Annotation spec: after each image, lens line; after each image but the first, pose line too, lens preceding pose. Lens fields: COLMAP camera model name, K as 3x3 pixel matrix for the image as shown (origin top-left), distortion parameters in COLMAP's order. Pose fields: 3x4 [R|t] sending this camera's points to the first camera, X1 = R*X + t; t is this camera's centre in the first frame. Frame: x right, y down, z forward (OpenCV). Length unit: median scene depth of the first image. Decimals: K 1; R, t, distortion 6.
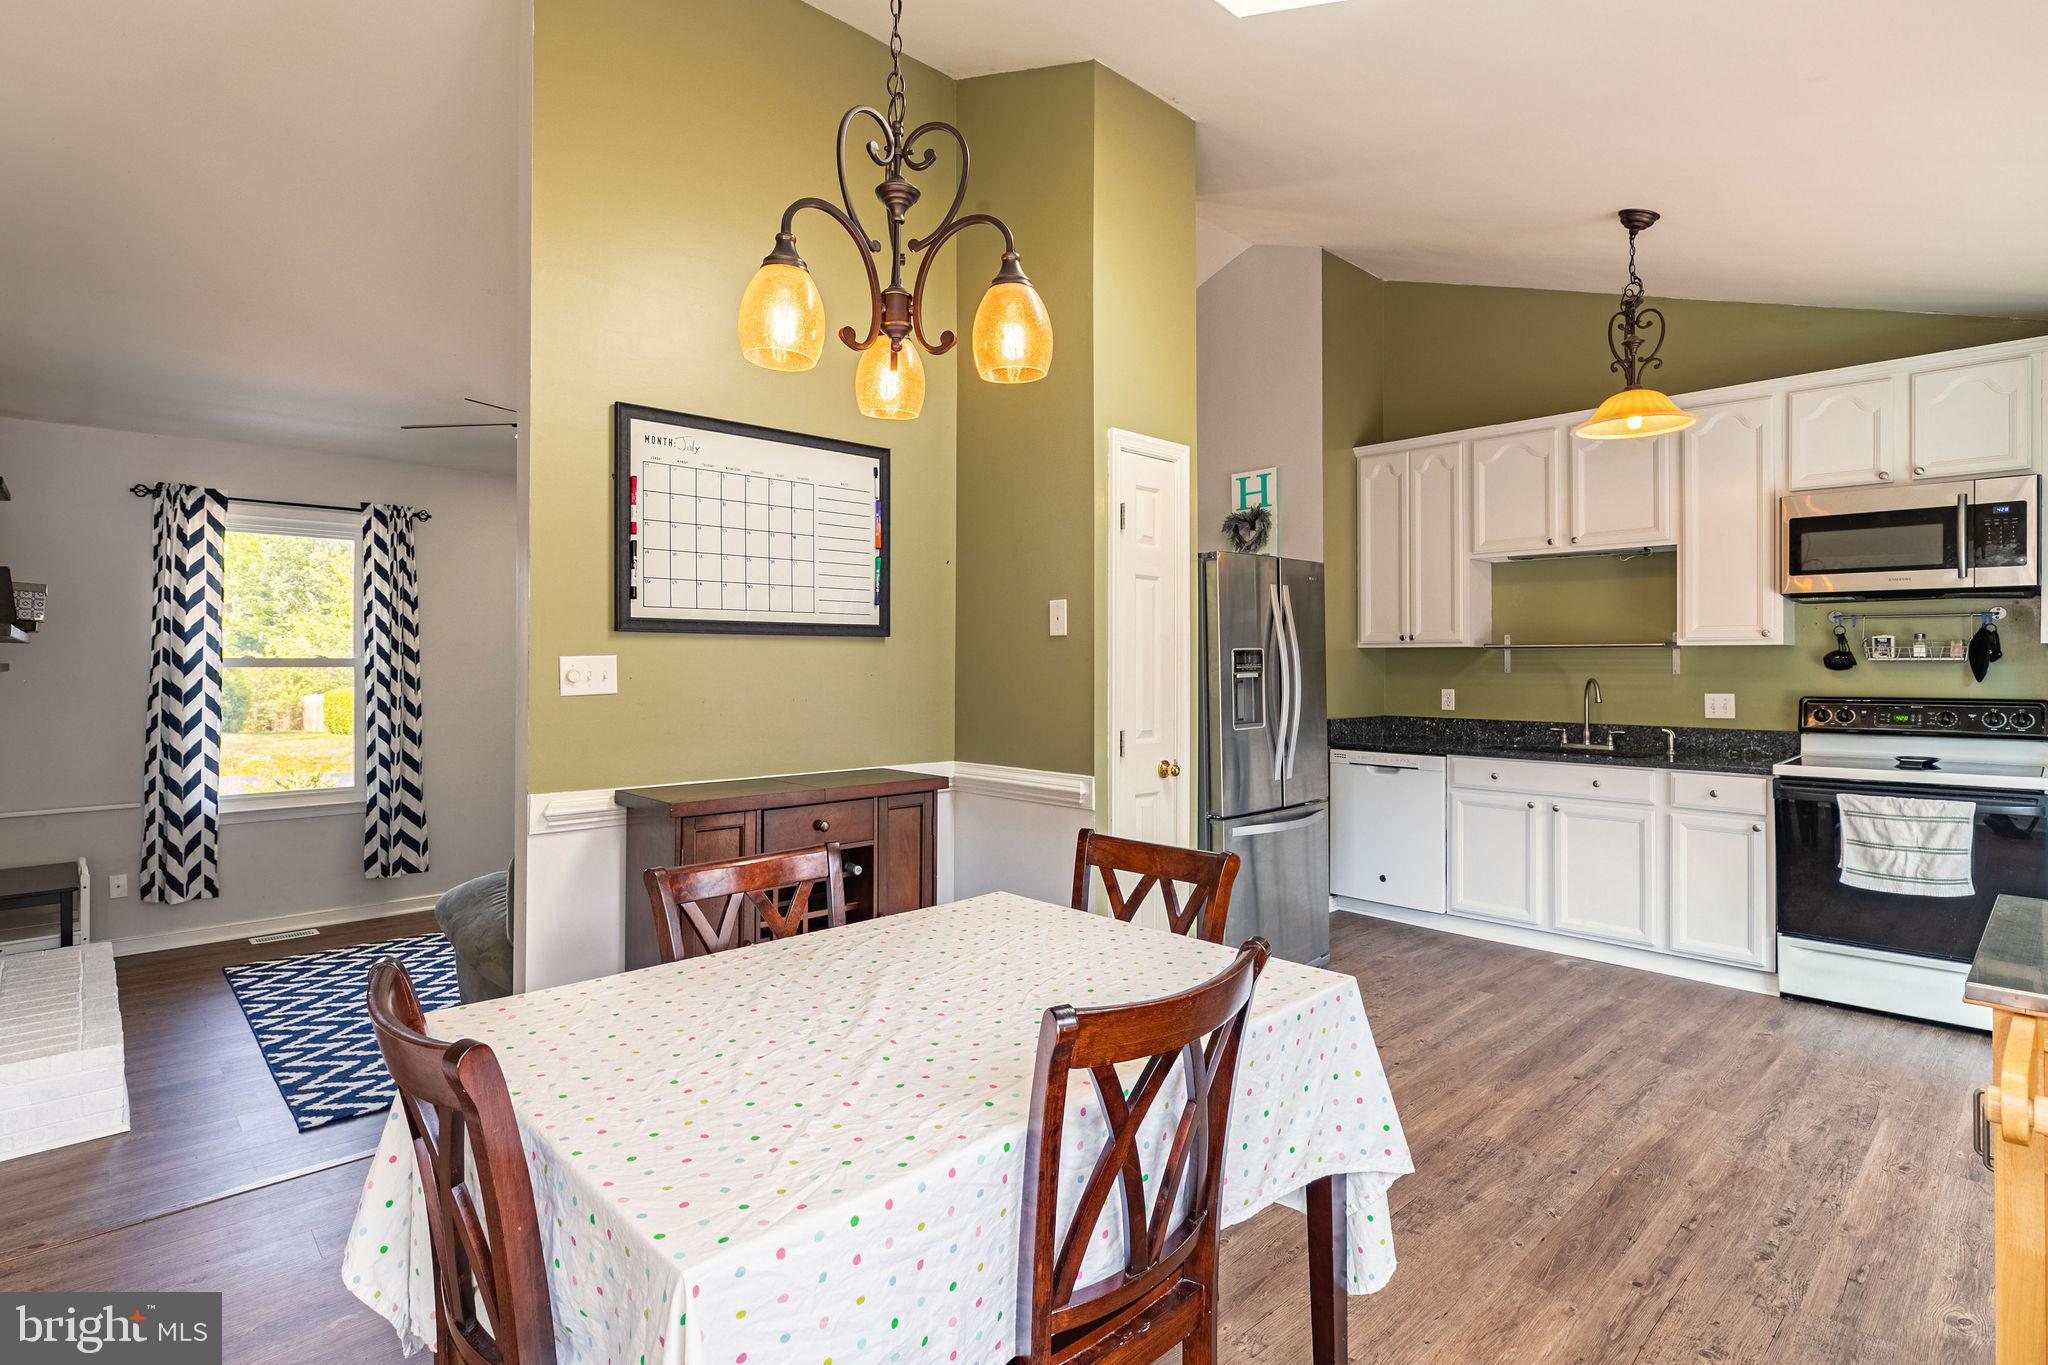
lens RADIAL K [[988.8, 0, 1024.1], [0, 988.8, 666.8], [0, 0, 1]] dist [-0.006293, 0.000644]
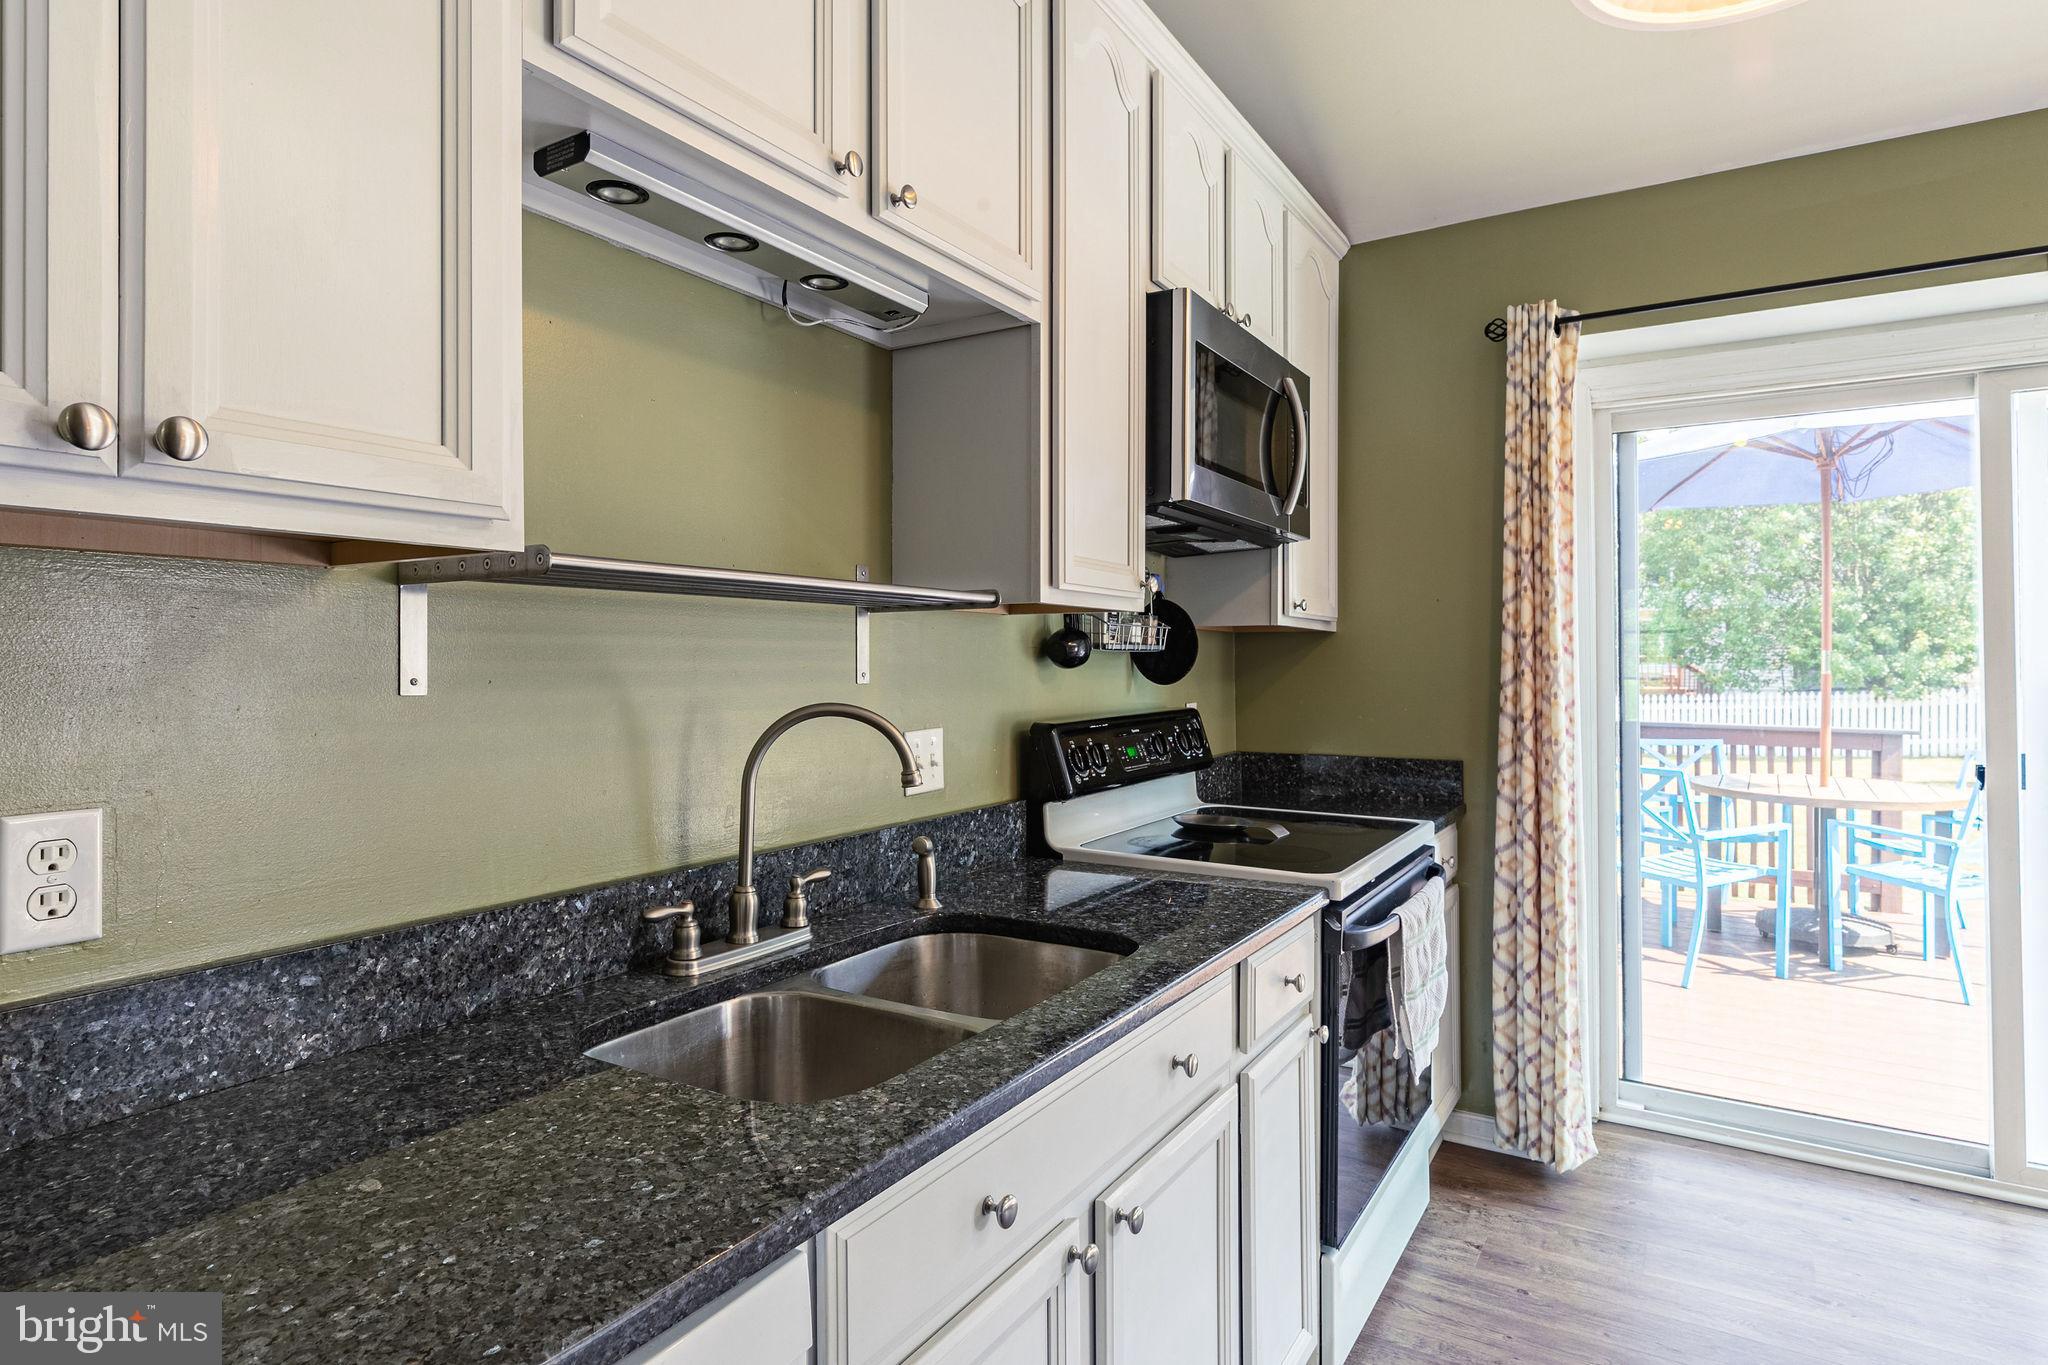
lens RADIAL K [[1111.5, 0, 1005.8], [0, 1111.5, 648.3], [0, 0, 1]] dist [0.006614, 0.001097]
pose [[-0.259615, 0.010883, 0.965651, 0.302051], [0.005018, 0.999938, -0.009921, -0.000802], [-0.965699, 0.002270, -0.259653, 1.242666]]
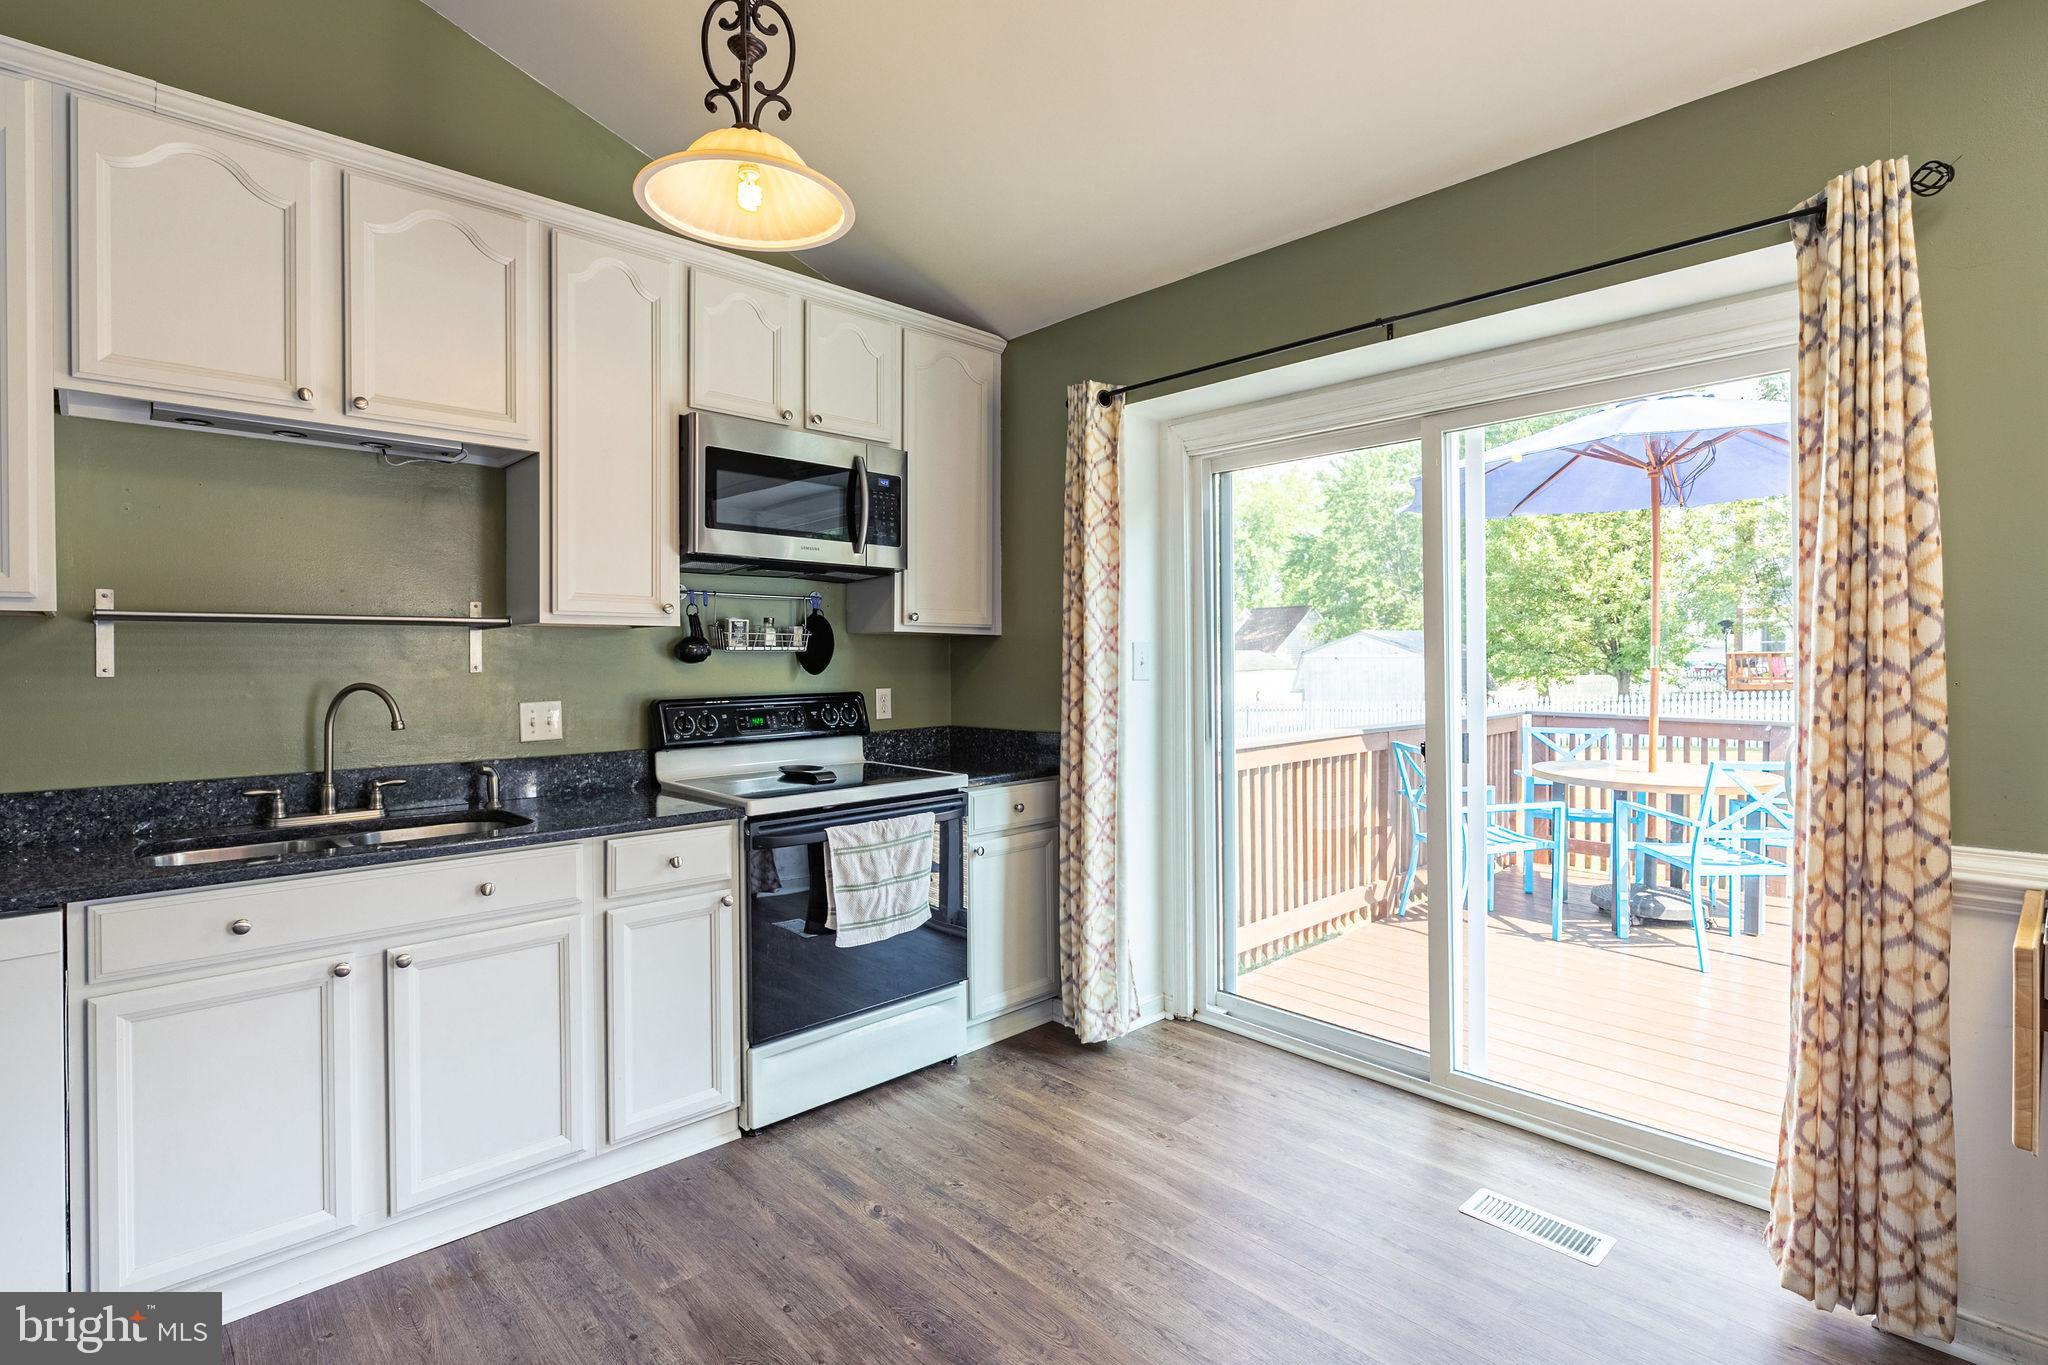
lens RADIAL K [[988.8, 0, 1021.9], [0, 988.8, 659.1], [0, 0, 1]] dist [-0.006293, 0.000644]
pose [[0.003368, -0.002818, 0.999990, 0.078401], [0.007792, 0.999966, 0.002792, 0.000724], [-0.999964, 0.007782, 0.003390, 0.787411]]
